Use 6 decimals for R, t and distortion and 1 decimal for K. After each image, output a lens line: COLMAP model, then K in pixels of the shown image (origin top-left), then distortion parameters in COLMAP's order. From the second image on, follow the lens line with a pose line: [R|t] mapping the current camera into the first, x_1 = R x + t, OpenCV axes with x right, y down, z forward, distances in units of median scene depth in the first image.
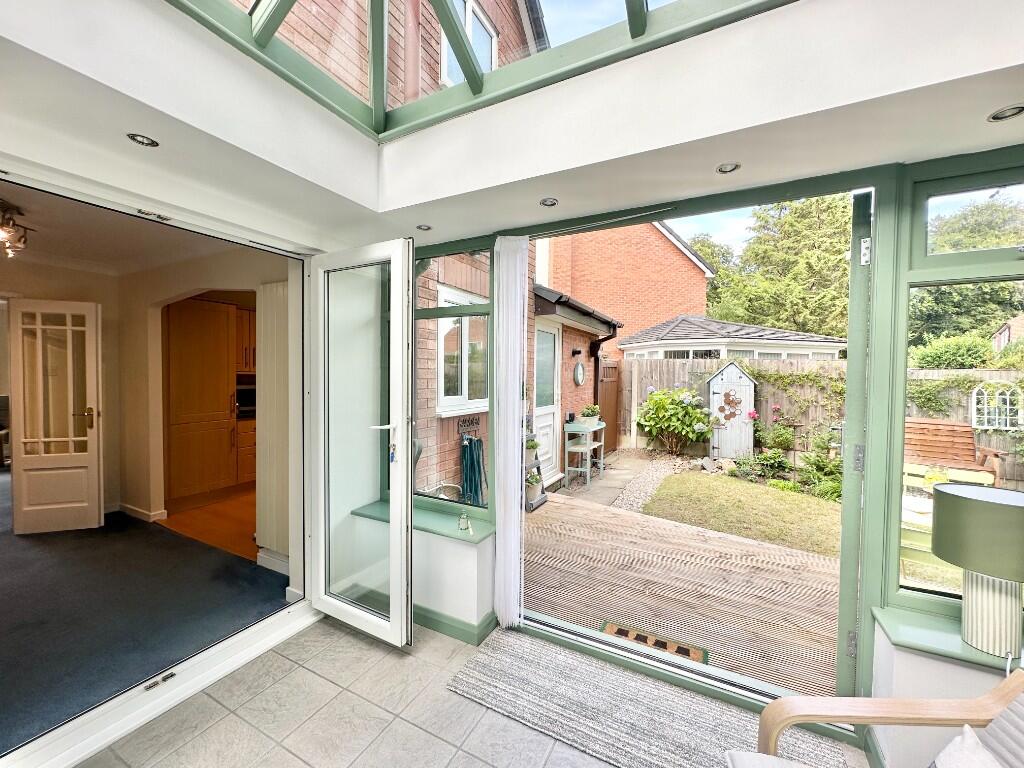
lens RADIAL K [[408.0, 0, 509.7], [0, 408.0, 382.3], [0, 0, 1]] dist [0.002074, -0.000190]
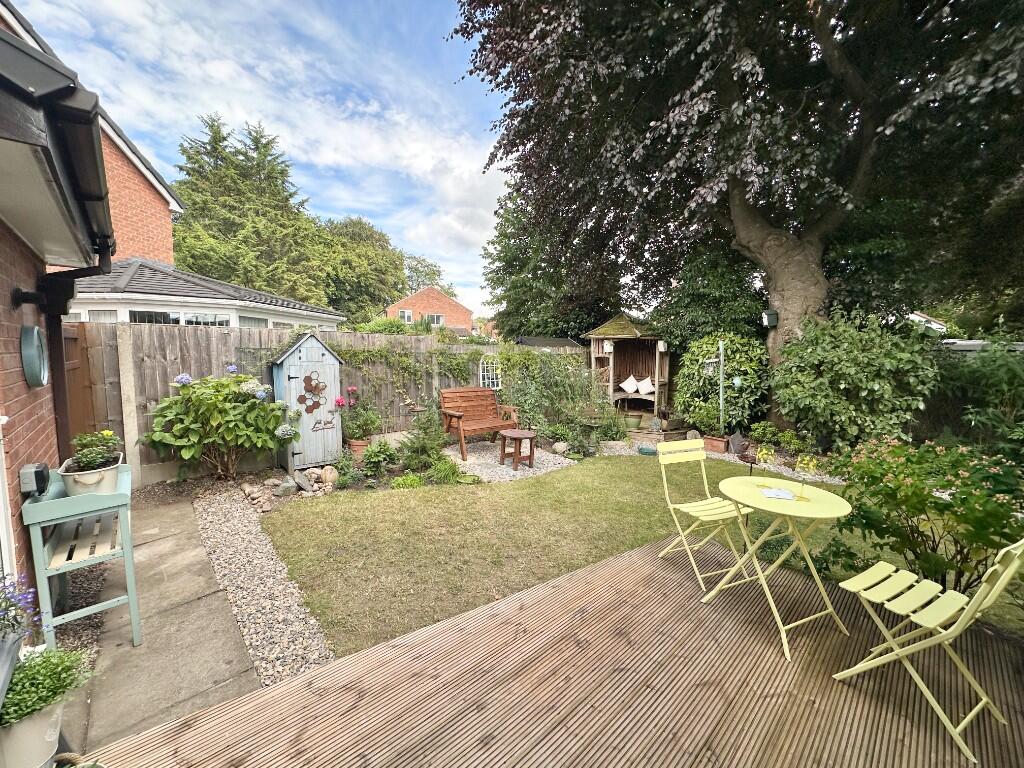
lens RADIAL K [[408.0, 0, 512.5], [0, 408.0, 384.7], [0, 0, 1]] dist [0.002074, -0.000190]
pose [[0.323538, -0.092537, 0.941679, -0.039431], [0.018517, 0.995635, 0.091478, -0.019883], [-0.946034, -0.012160, 0.323839, 0.425472]]
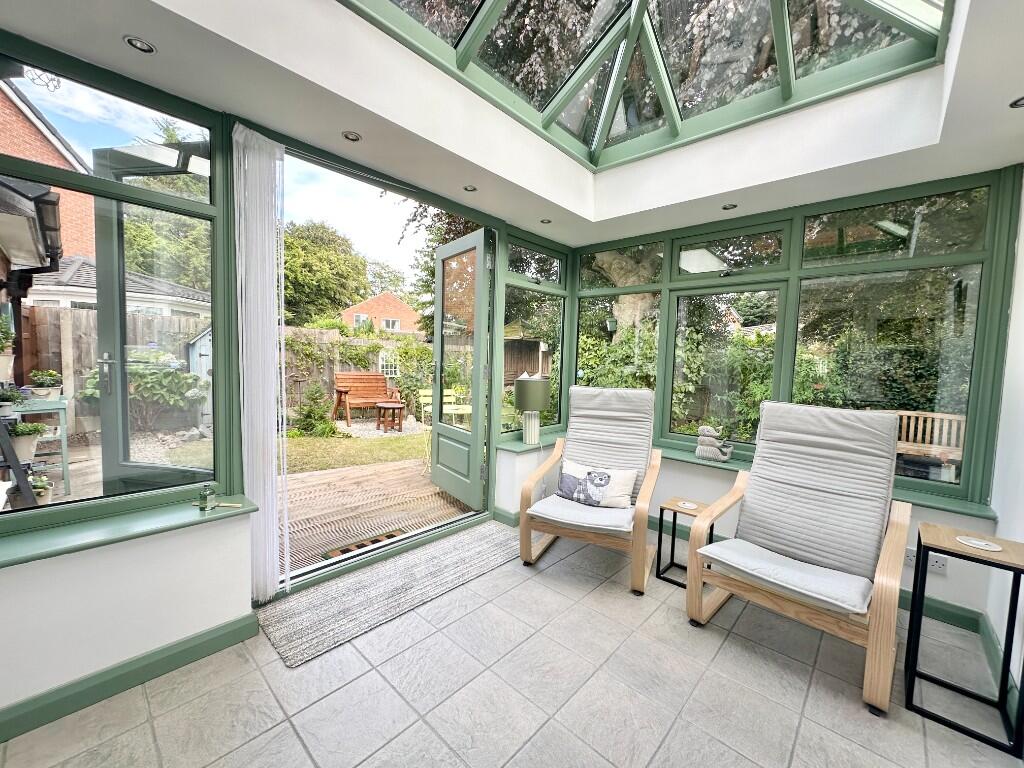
lens RADIAL K [[408.0, 0, 512.9], [0, 408.0, 384.1], [0, 0, 1]] dist [0.002074, -0.000190]
pose [[0.253553, -0.064757, 0.965151, -0.218884], [-0.004616, 0.997664, 0.068151, 0.026031], [-0.967310, -0.021735, 0.252662, 0.094695]]
